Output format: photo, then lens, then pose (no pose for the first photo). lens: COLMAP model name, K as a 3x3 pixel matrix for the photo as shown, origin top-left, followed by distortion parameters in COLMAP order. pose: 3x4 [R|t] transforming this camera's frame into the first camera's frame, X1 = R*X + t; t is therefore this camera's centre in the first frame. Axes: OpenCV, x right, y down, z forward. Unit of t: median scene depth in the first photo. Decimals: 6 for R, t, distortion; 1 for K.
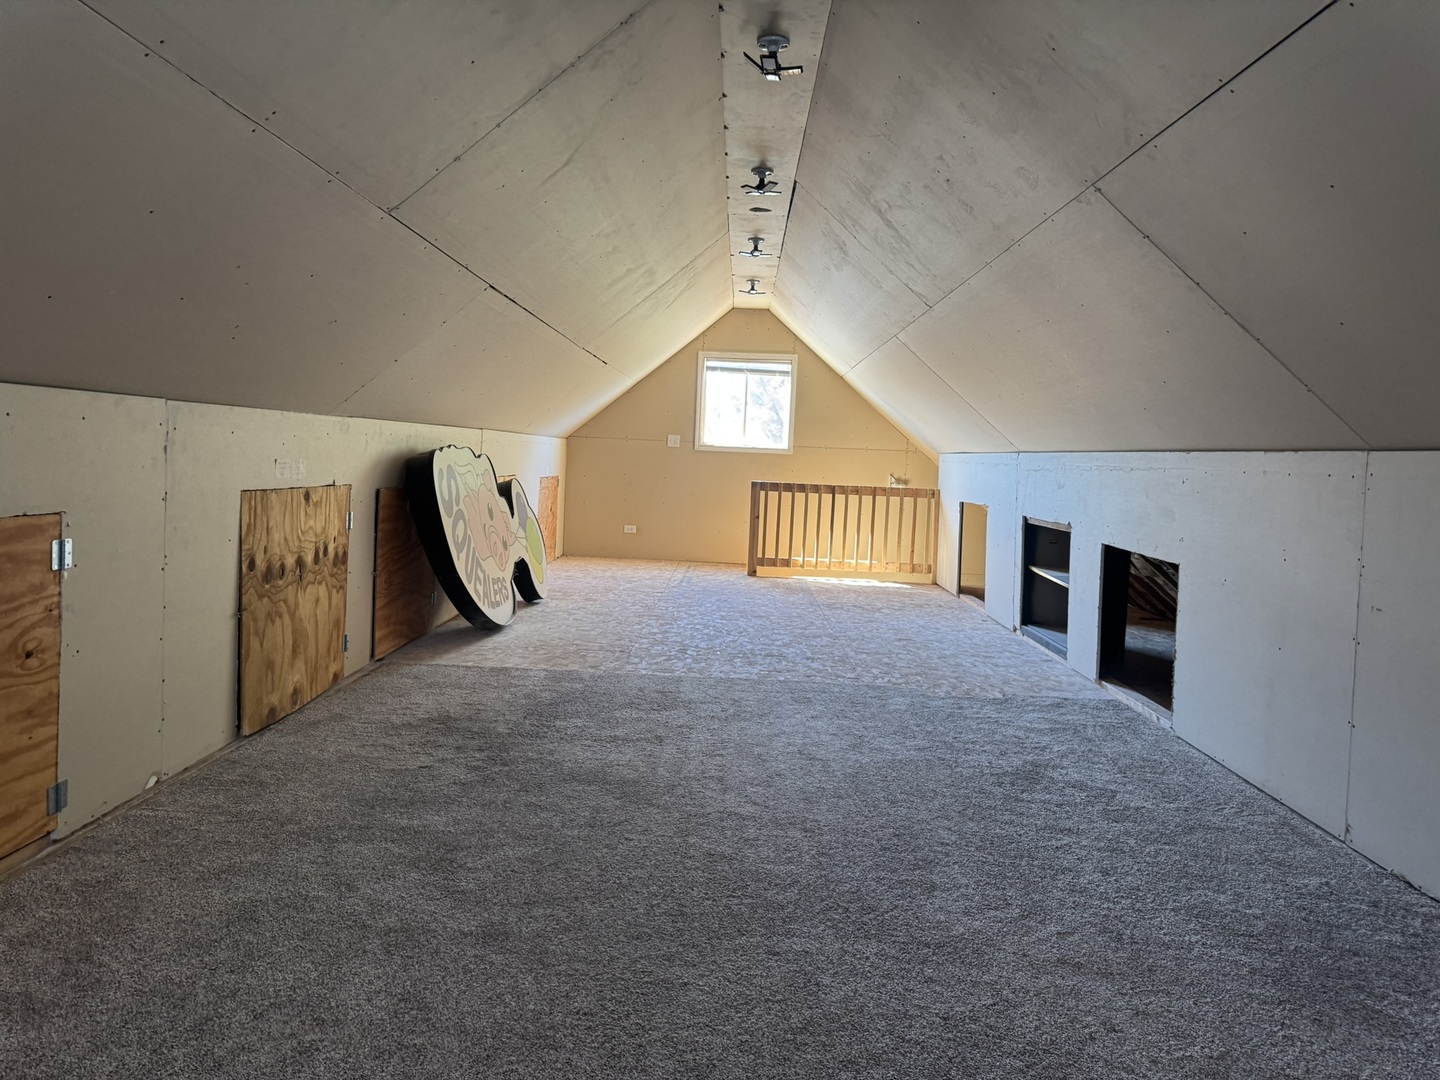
lens RADIAL K [[1025.9, 0, 718.8], [0, 1025.9, 533.4], [0, 0, 1]] dist [0.057407, -0.060130]
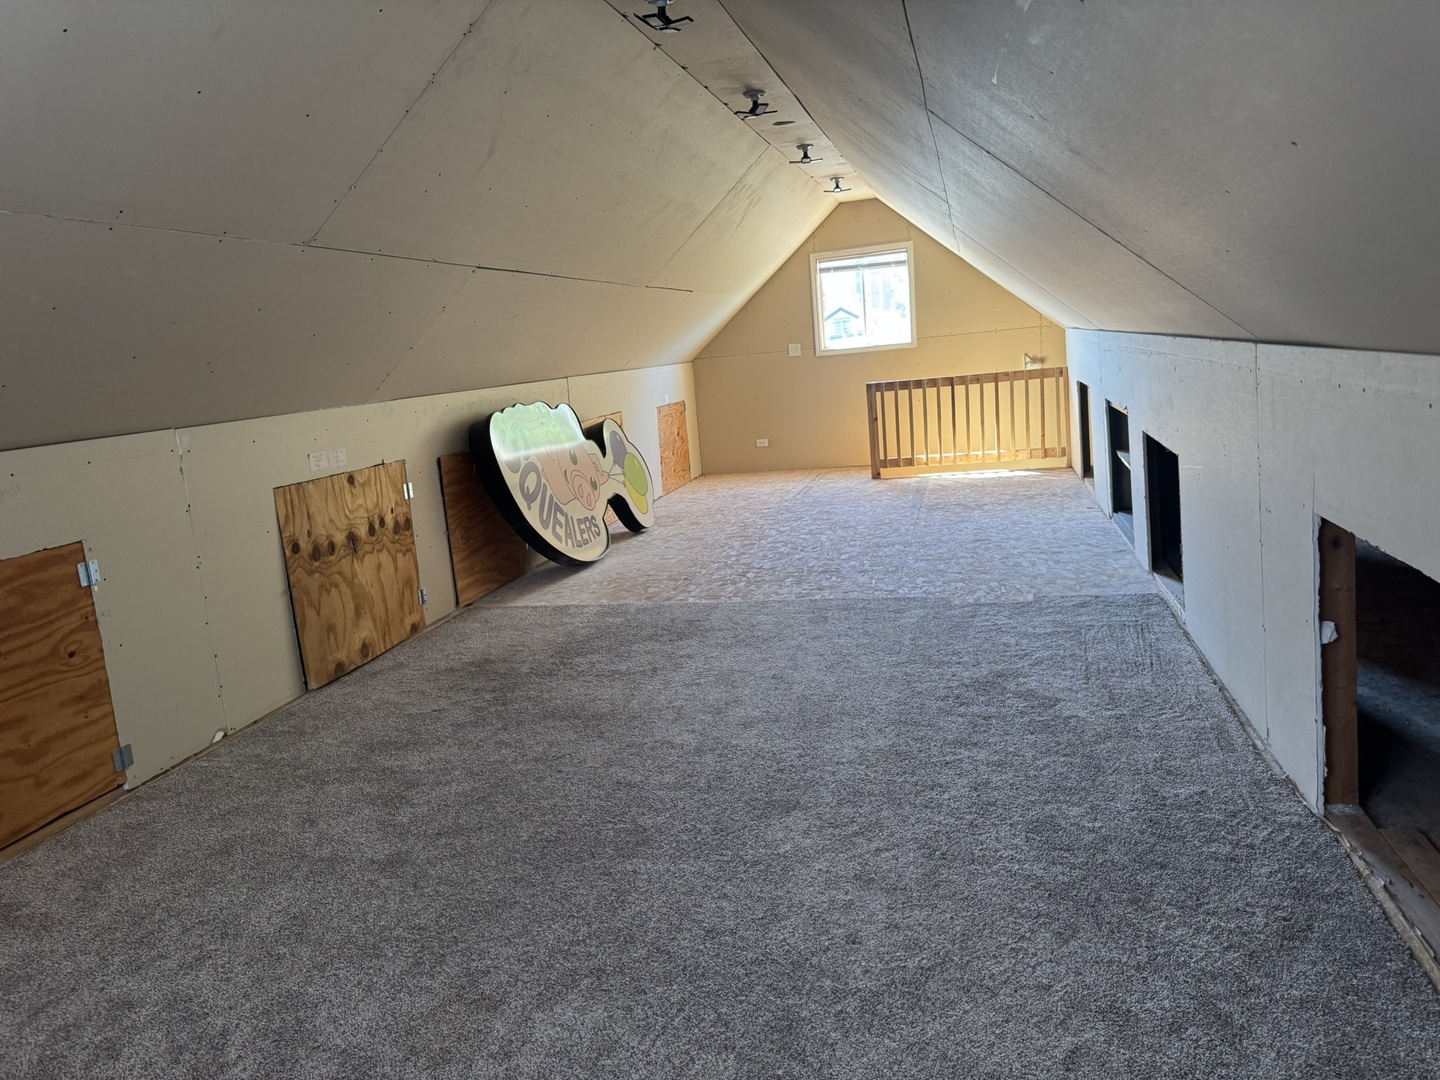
lens RADIAL K [[1025.9, 0, 705.5], [0, 1025.9, 541.9], [0, 0, 1]] dist [0.057407, -0.060130]
pose [[0.967095, -0.087435, -0.238920, 0.243290], [0.113691, 0.988632, 0.098396, -0.034380], [0.227601, -0.122321, 0.966041, -0.028297]]
